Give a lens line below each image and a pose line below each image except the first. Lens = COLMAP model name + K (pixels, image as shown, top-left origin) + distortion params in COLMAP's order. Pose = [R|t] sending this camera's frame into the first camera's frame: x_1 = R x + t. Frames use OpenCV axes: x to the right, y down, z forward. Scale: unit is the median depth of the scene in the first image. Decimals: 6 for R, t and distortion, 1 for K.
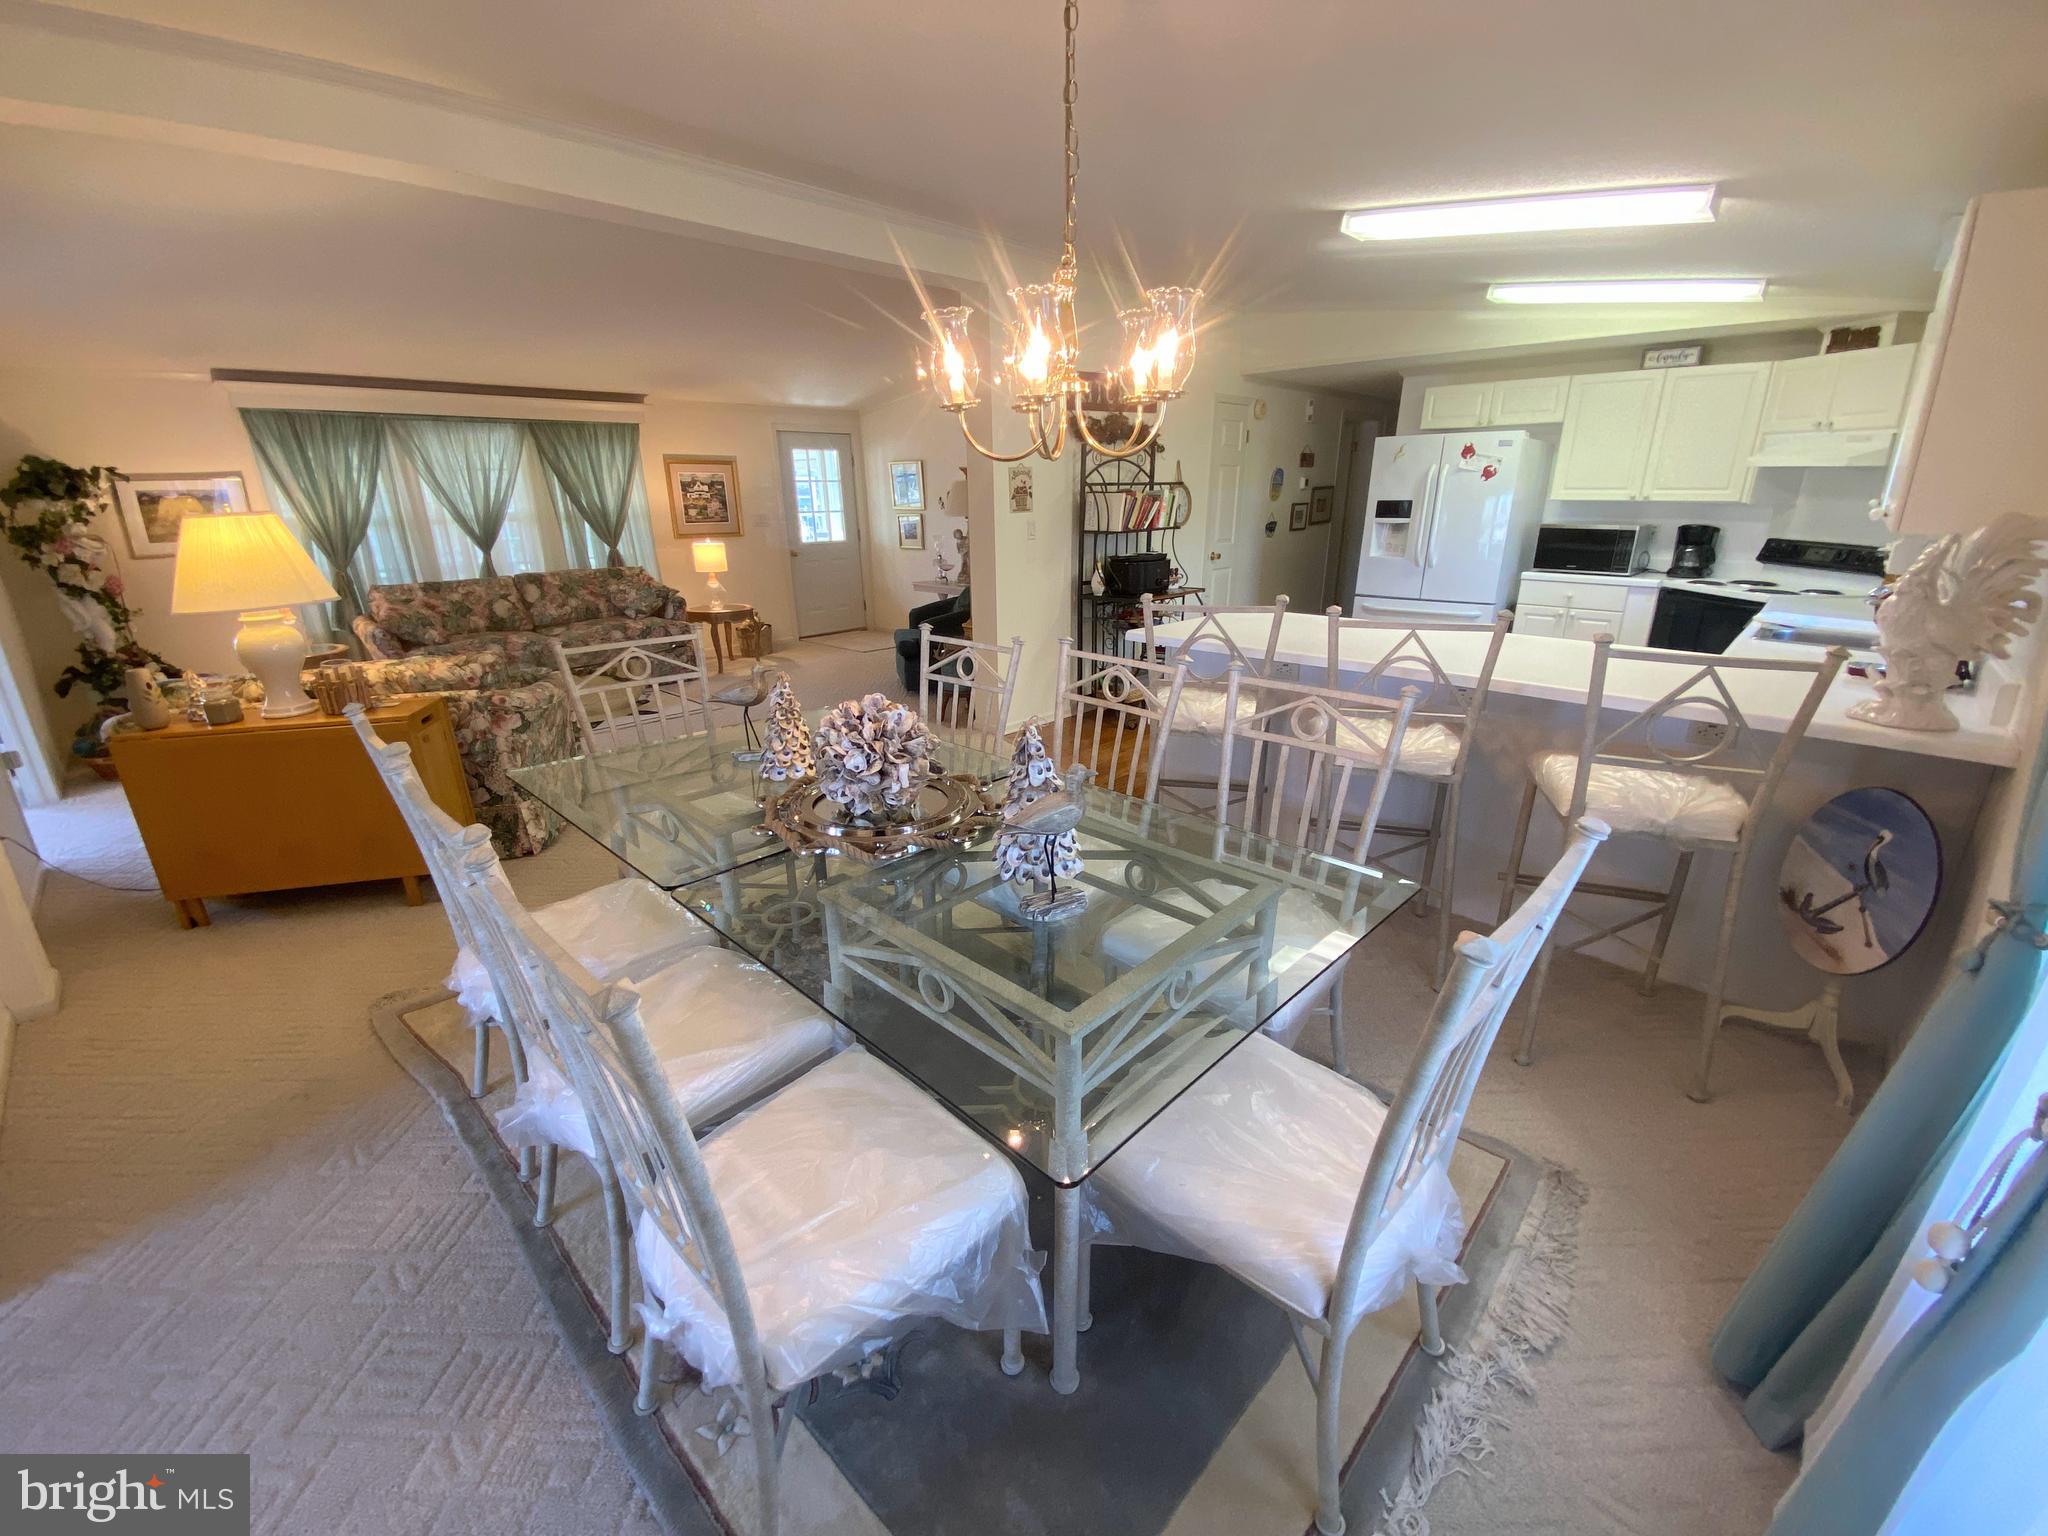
lens RADIAL K [[833.6, 0, 1020.3], [0, 833.6, 770.2], [0, 0, 1]] dist [0.013453, -0.017073]
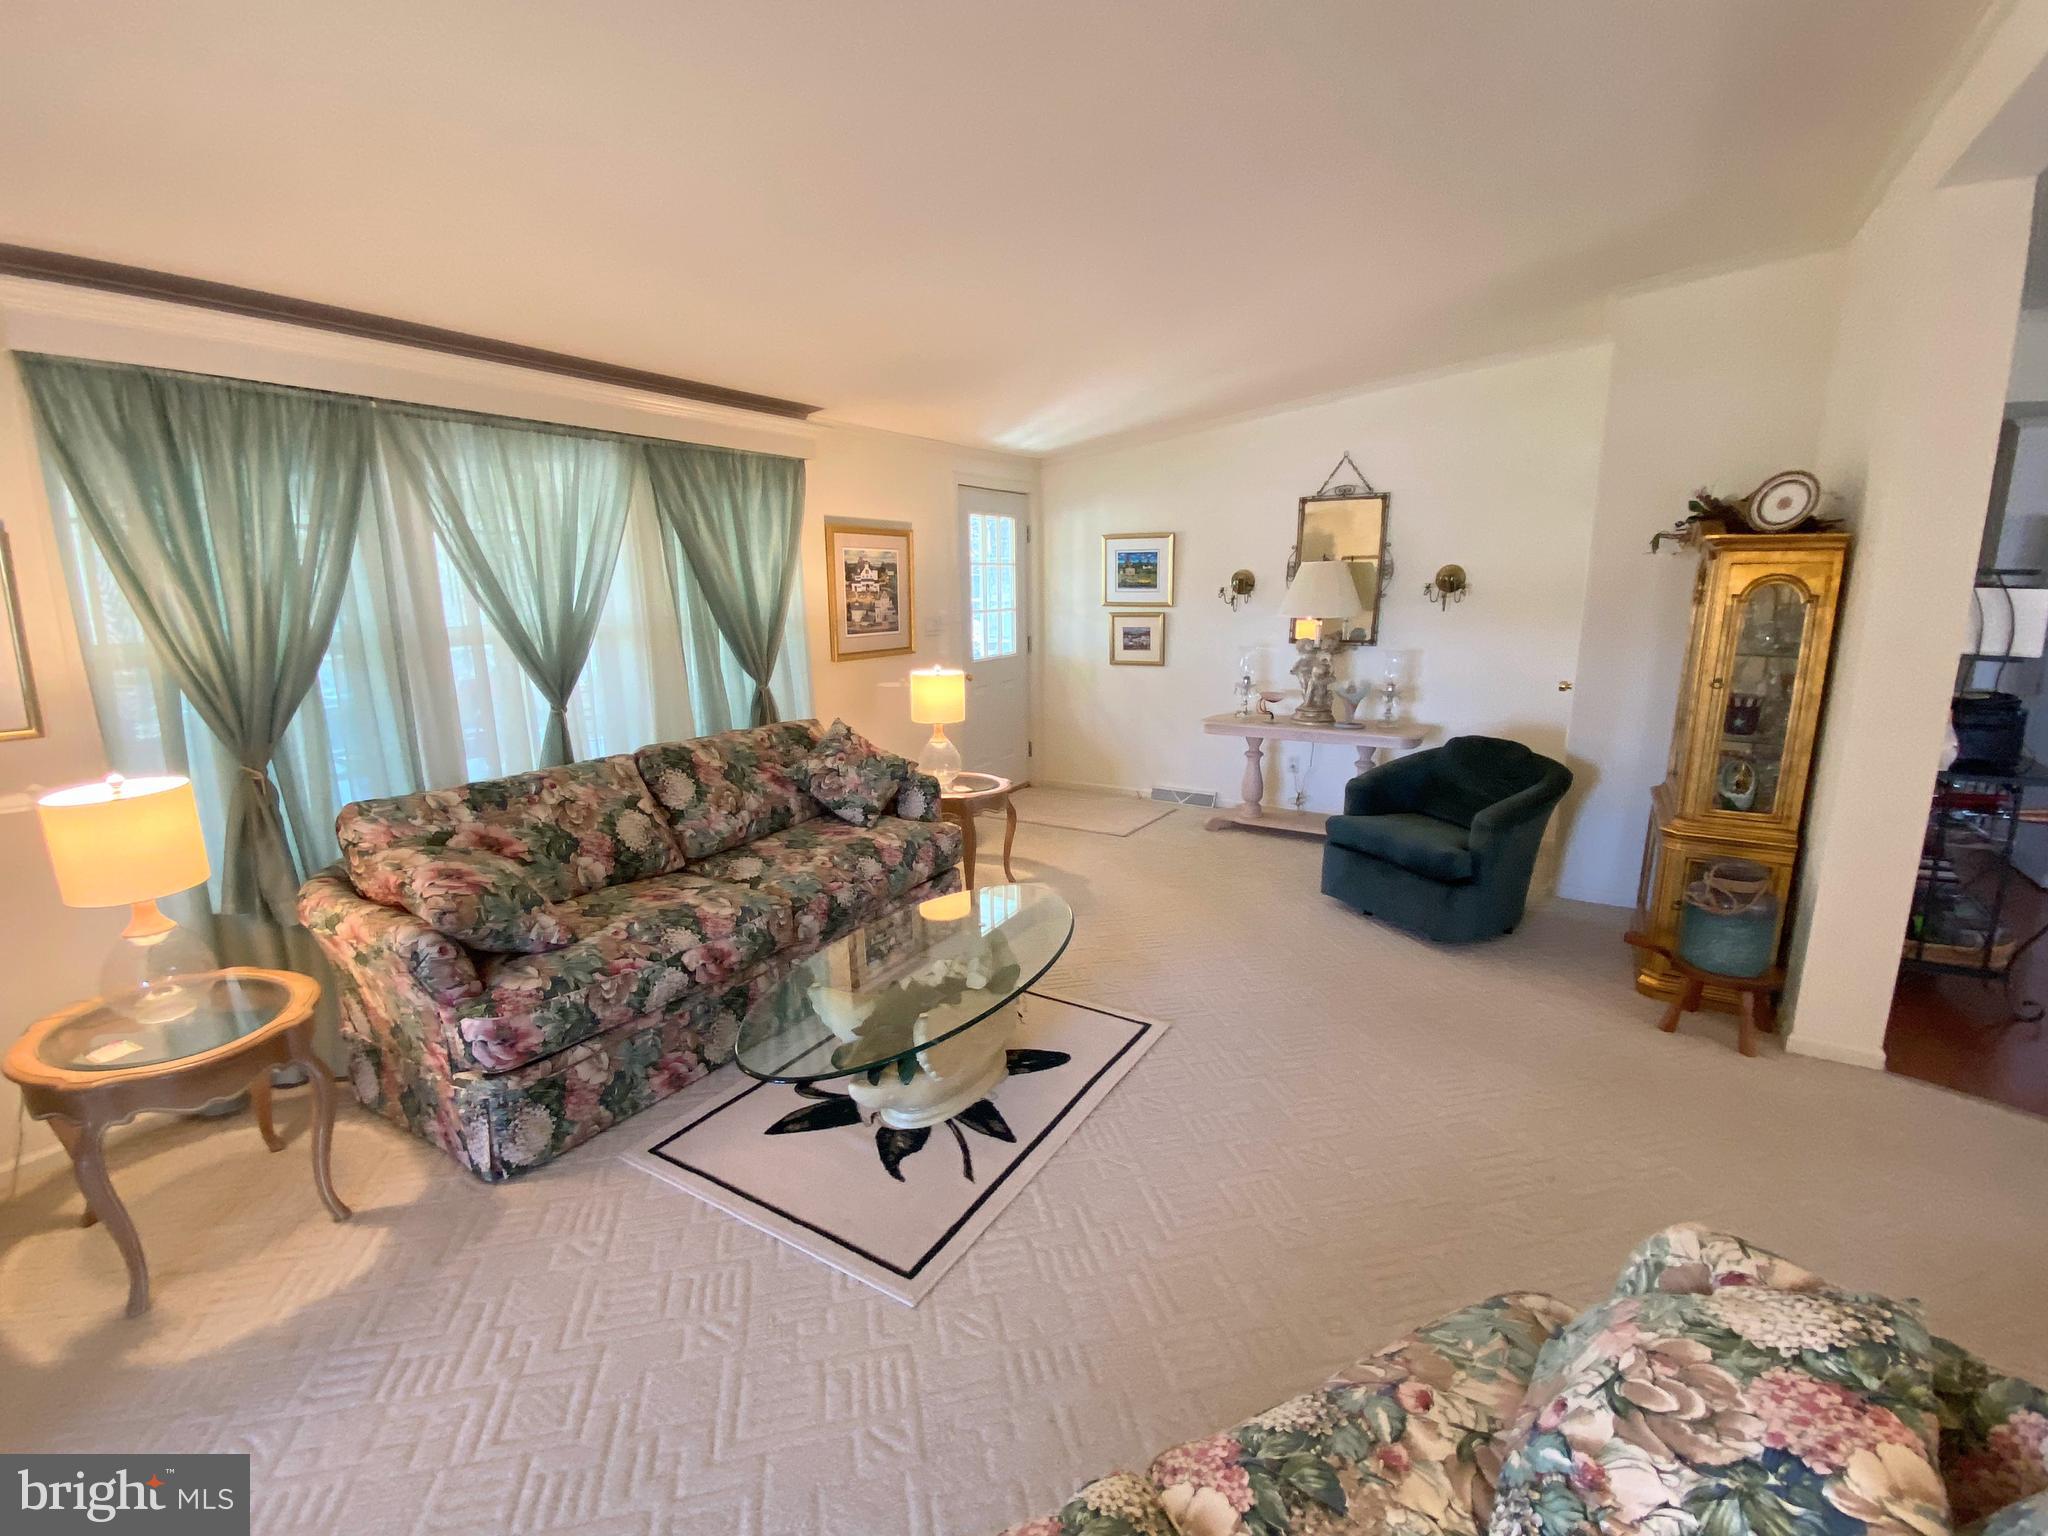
lens RADIAL K [[915.4, 0, 1024.0], [0, 915.4, 768.0], [0, 0, 1]] dist [0.001496, -0.018425]
pose [[0.973976, -0.041952, 0.222737, -0.498094], [0.069540, 0.990635, -0.117501, -0.146967], [-0.215721, 0.129932, 0.967772, 0.453829]]
